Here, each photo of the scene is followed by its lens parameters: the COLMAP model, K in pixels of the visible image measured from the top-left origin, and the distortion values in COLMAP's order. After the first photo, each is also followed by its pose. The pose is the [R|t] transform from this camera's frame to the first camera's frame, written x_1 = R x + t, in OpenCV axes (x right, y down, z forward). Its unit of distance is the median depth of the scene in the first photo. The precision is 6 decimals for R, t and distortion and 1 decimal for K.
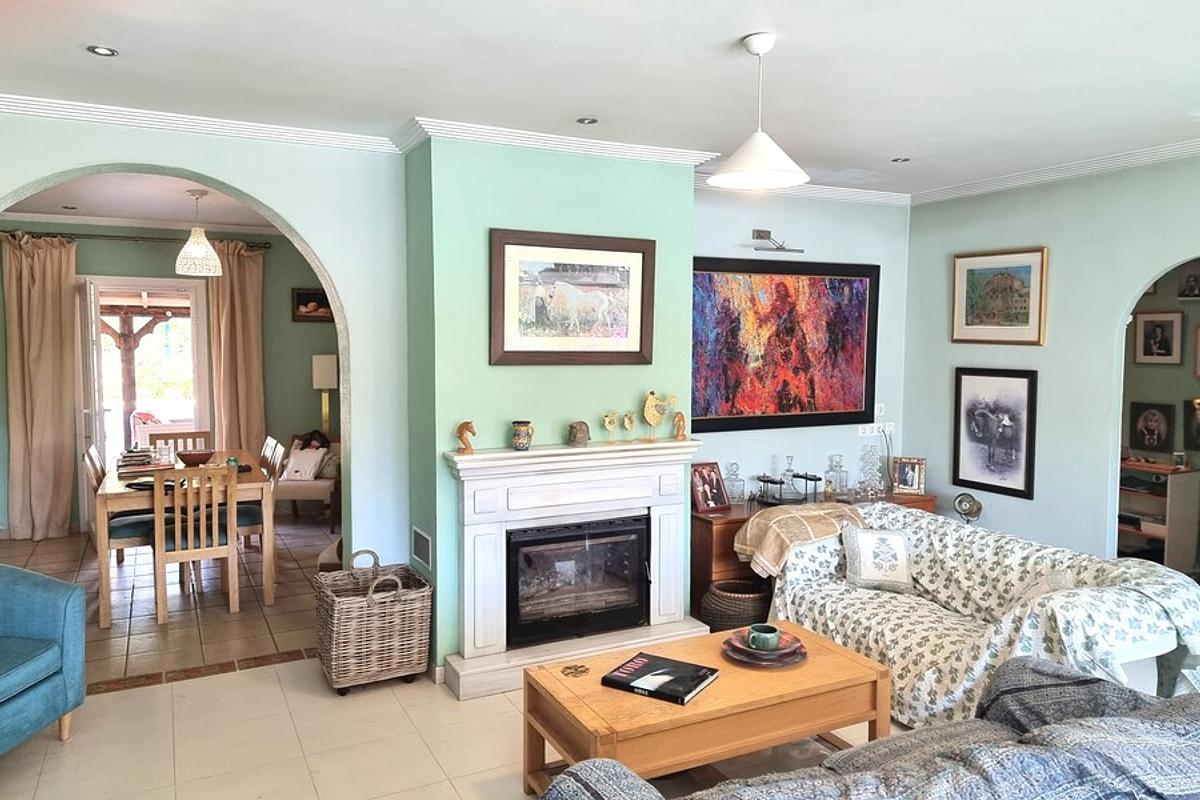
lens RADIAL K [[841.6, 0, 595.7], [0, 841.6, 405.8], [0, 0, 1]] dist [0.082044, -0.060977]
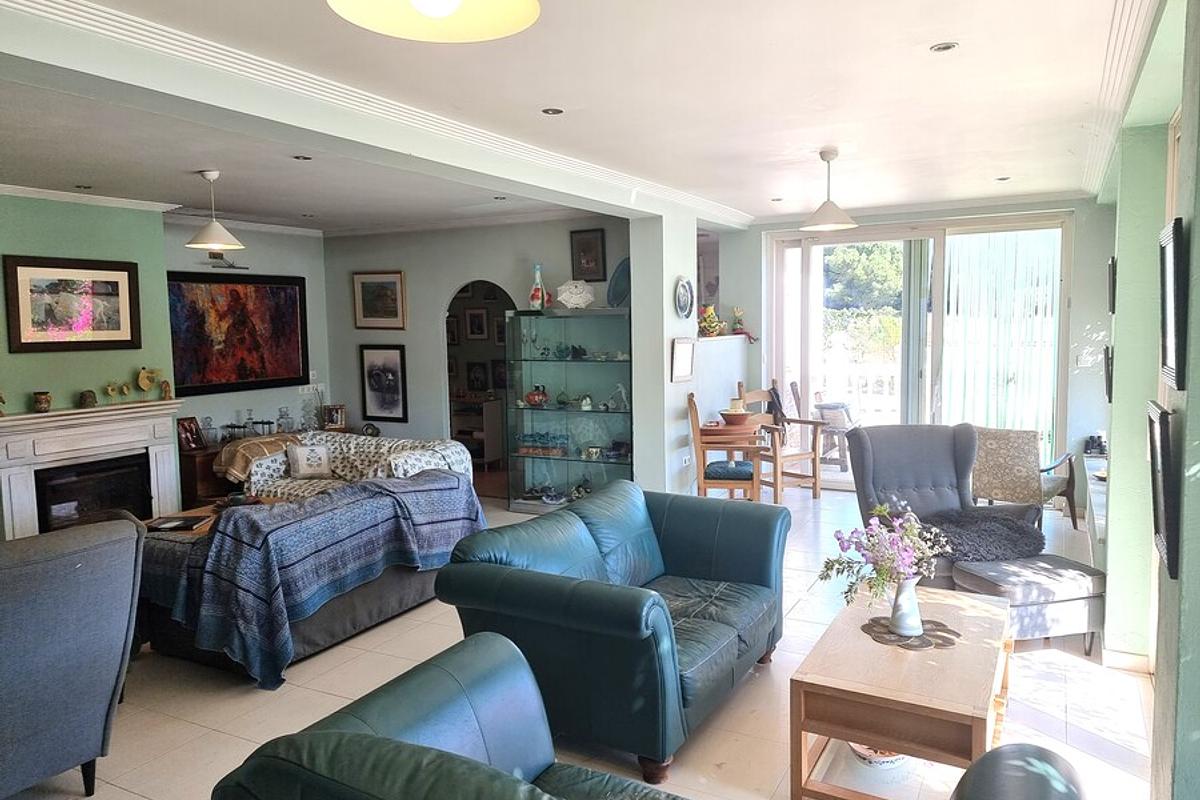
lens RADIAL K [[835.5, 0, 641.6], [0, 835.5, 387.6], [0, 0, 1]] dist [0.003348, -0.004741]
pose [[0.788683, -0.065513, 0.611300, -0.120130], [0.066083, 0.997579, 0.021652, 0.037681], [-0.611238, 0.023320, 0.791103, -0.574846]]
